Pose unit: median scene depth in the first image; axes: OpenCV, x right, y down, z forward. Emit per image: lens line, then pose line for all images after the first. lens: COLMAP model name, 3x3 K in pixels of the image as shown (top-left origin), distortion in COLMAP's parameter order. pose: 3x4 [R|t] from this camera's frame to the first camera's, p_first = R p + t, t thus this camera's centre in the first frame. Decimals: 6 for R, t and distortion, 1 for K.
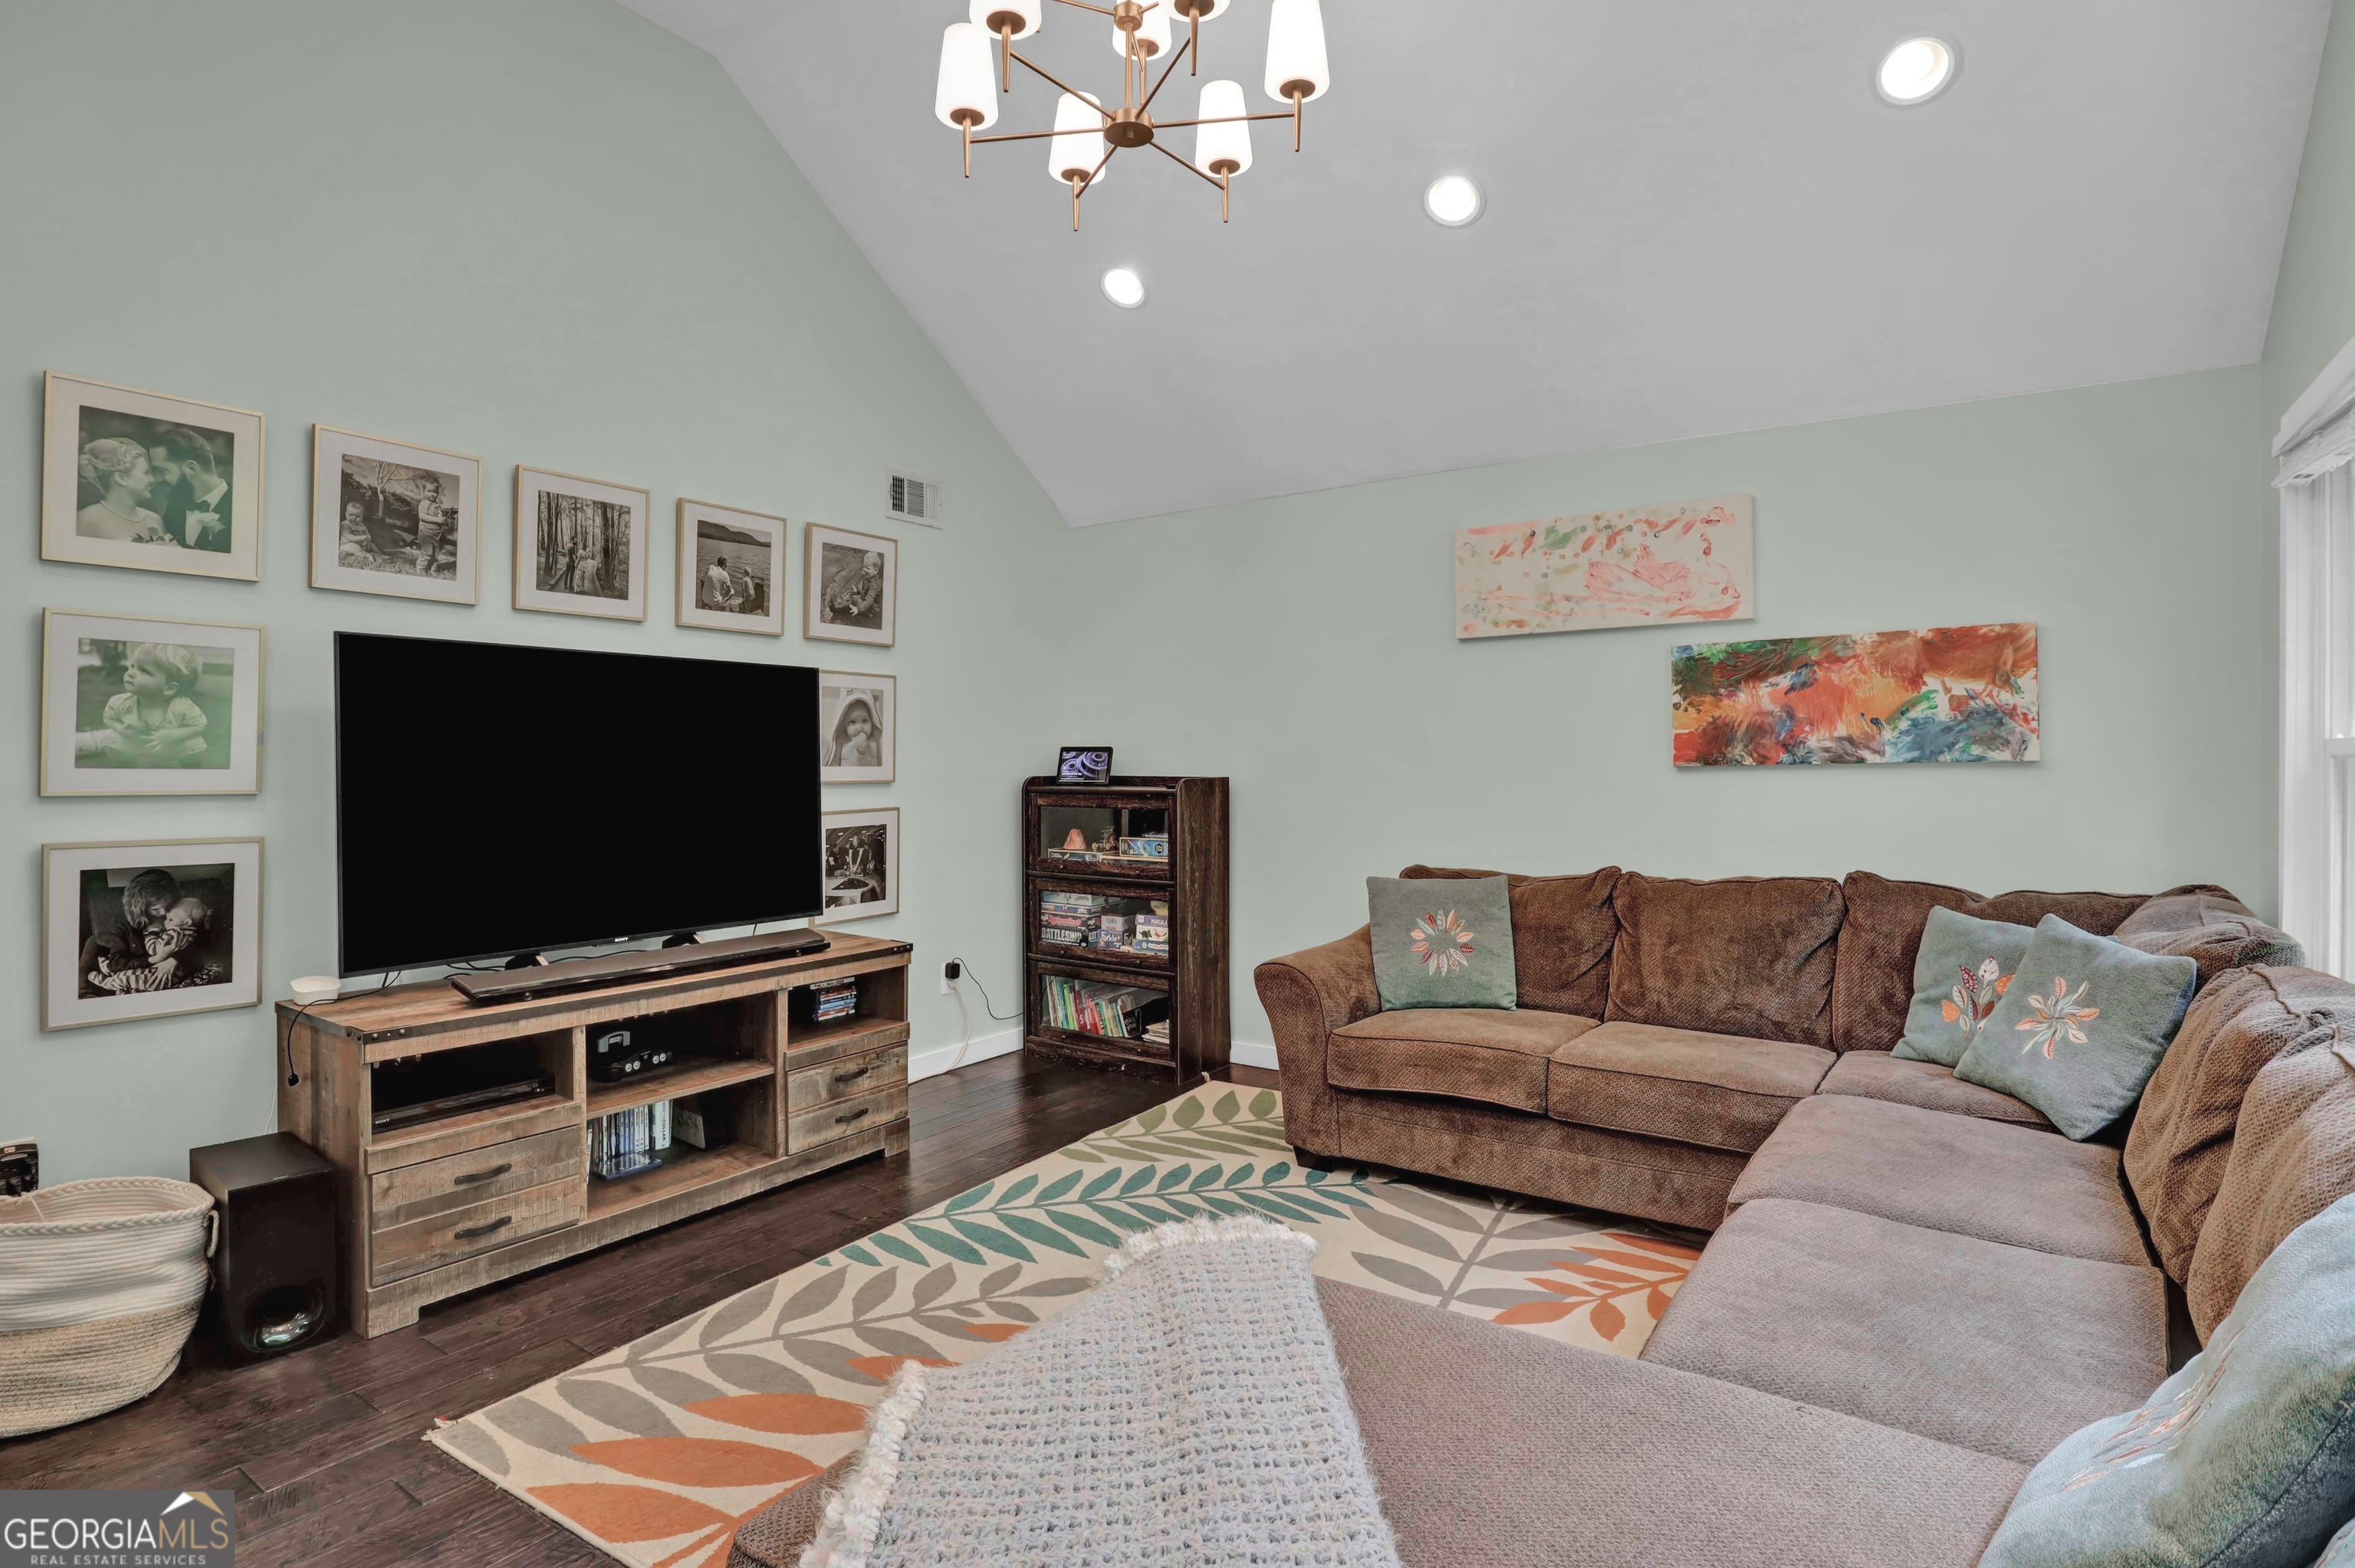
lens RADIAL K [[1191.4, 0, 1181.7], [0, 1191.4, 763.3], [0, 0, 1]] dist [-0.051392, 0.017765]
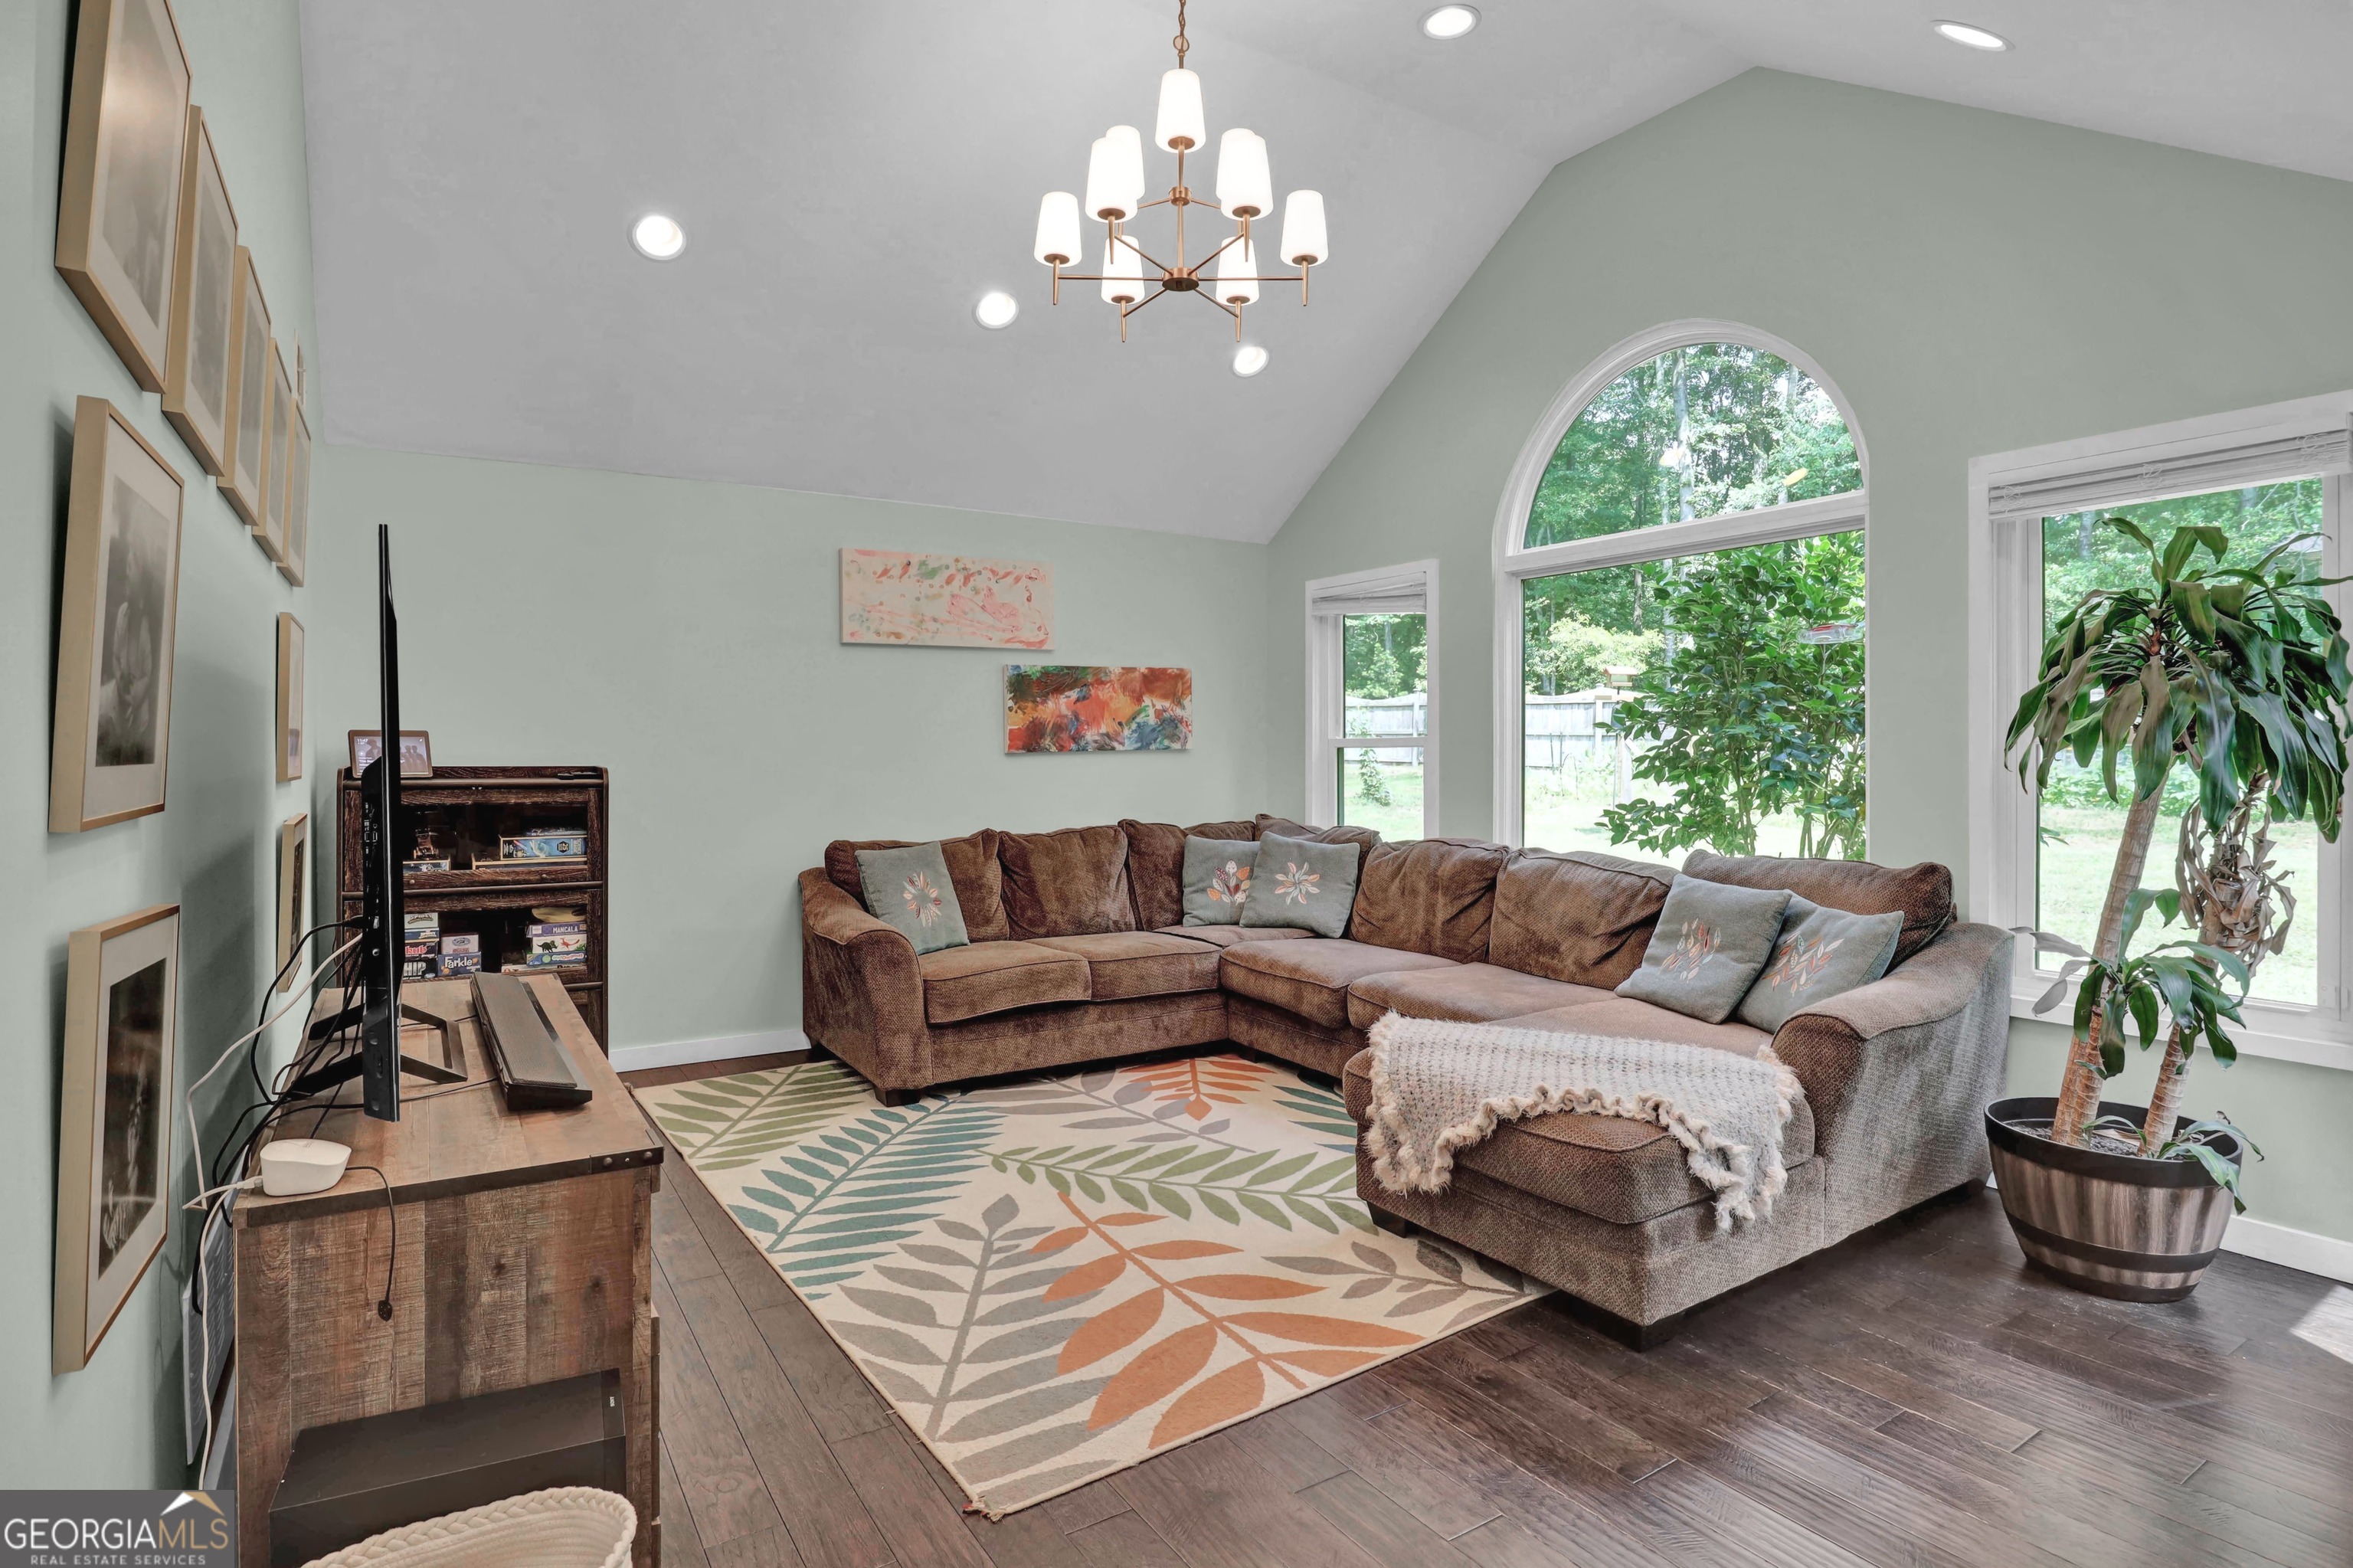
lens RADIAL K [[1200.5, 0, 1166.4], [0, 1200.5, 738.2], [0, 0, 1]] dist [-0.053765, 0.019083]
pose [[0.388586, 0.008761, 0.921371, -0.870551], [0.000673, 0.999952, -0.009793, -0.000688], [-0.921412, 0.004426, 0.388561, 0.322731]]
